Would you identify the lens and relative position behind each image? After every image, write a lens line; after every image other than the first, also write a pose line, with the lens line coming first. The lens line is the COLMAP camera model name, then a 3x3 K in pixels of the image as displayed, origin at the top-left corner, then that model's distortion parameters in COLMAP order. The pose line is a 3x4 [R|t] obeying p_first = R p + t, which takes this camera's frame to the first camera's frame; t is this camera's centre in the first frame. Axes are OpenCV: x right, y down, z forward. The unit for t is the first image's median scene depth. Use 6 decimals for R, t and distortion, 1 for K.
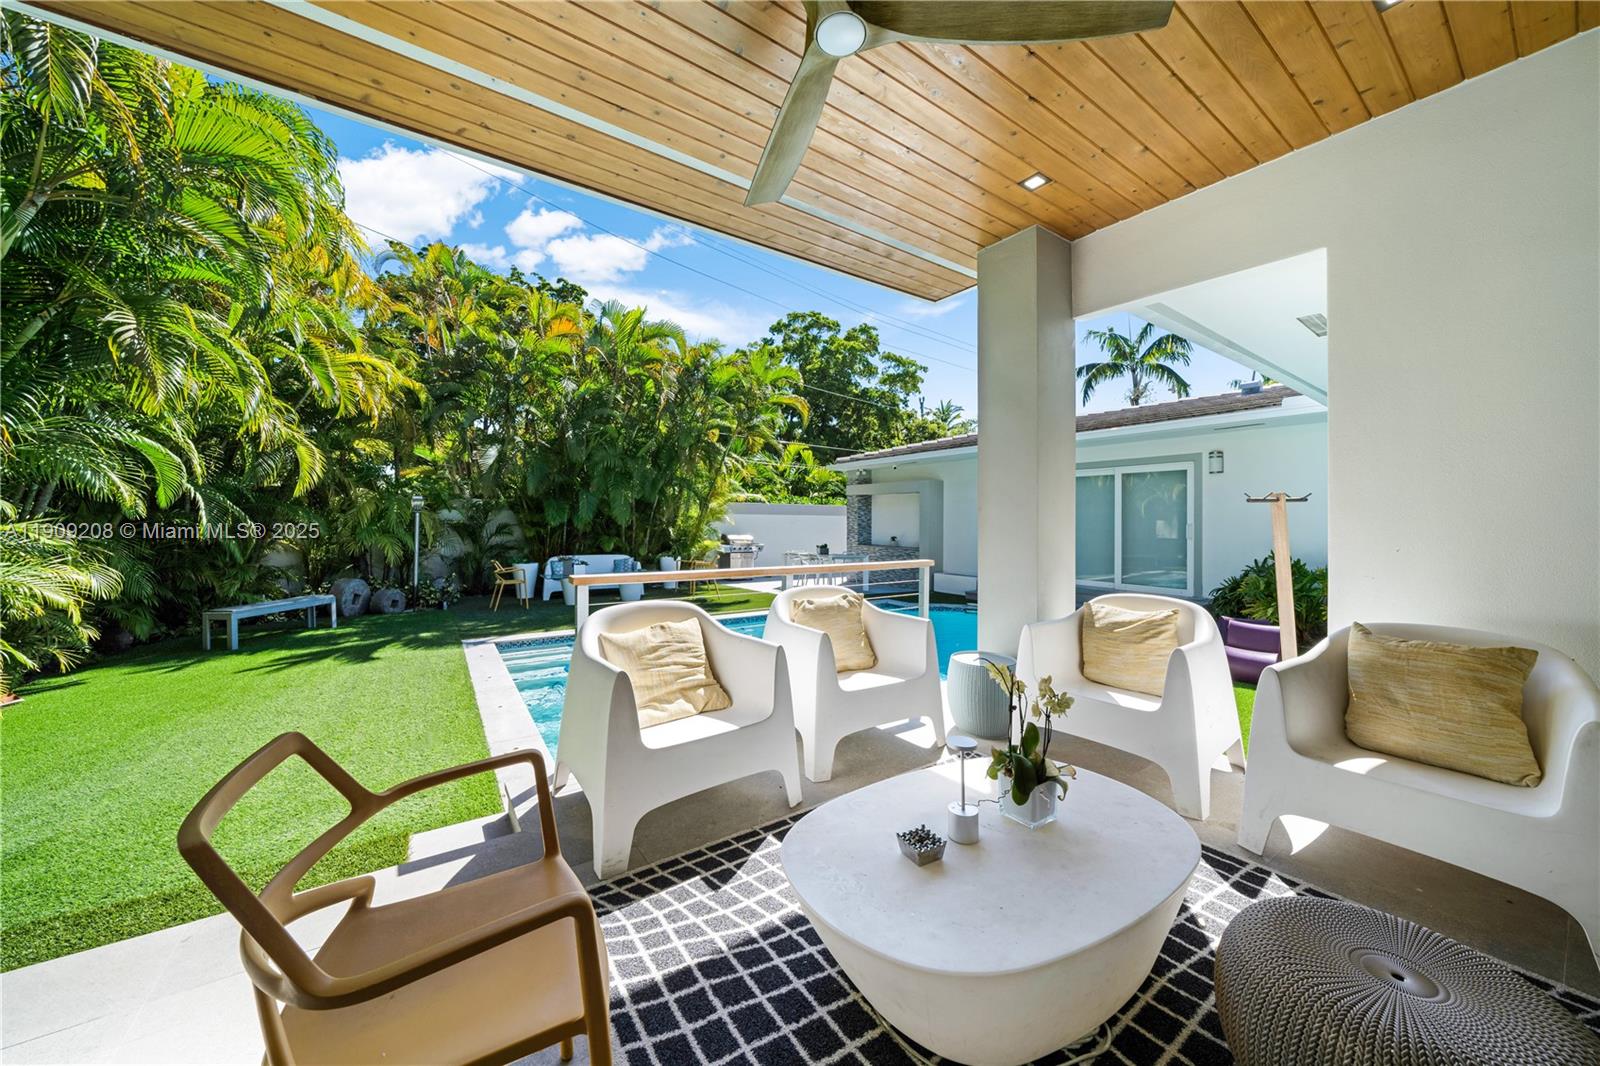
lens RADIAL K [[553.1, 0, 800.0], [0, 553.1, 533.0], [0, 0, 1]] dist [-0.000679, -0.000013]
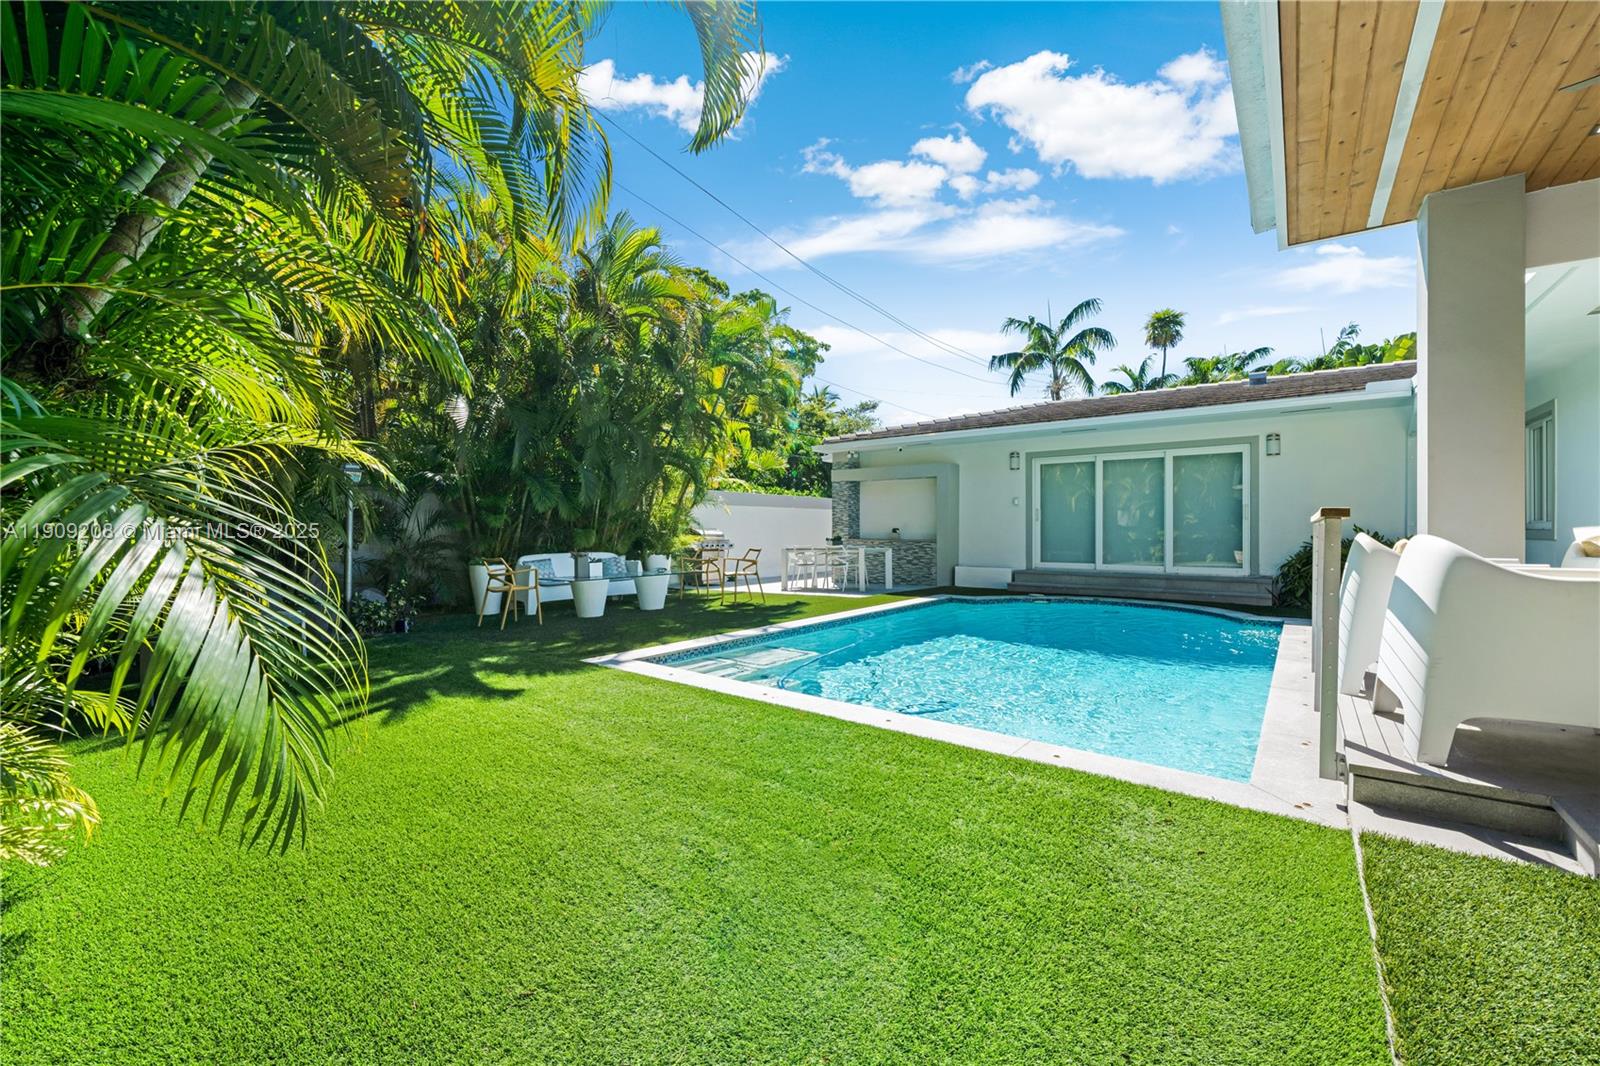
lens RADIAL K [[652.2, 0, 800.0], [0, 652.2, 533.0], [0, 0, 1]] dist [0.000683, -0.000012]
pose [[0.956668, -0.009649, 0.291020, -0.178053], [0.013639, 0.999839, -0.011686, 0.015340], [-0.290860, 0.015149, 0.956646, 0.037750]]
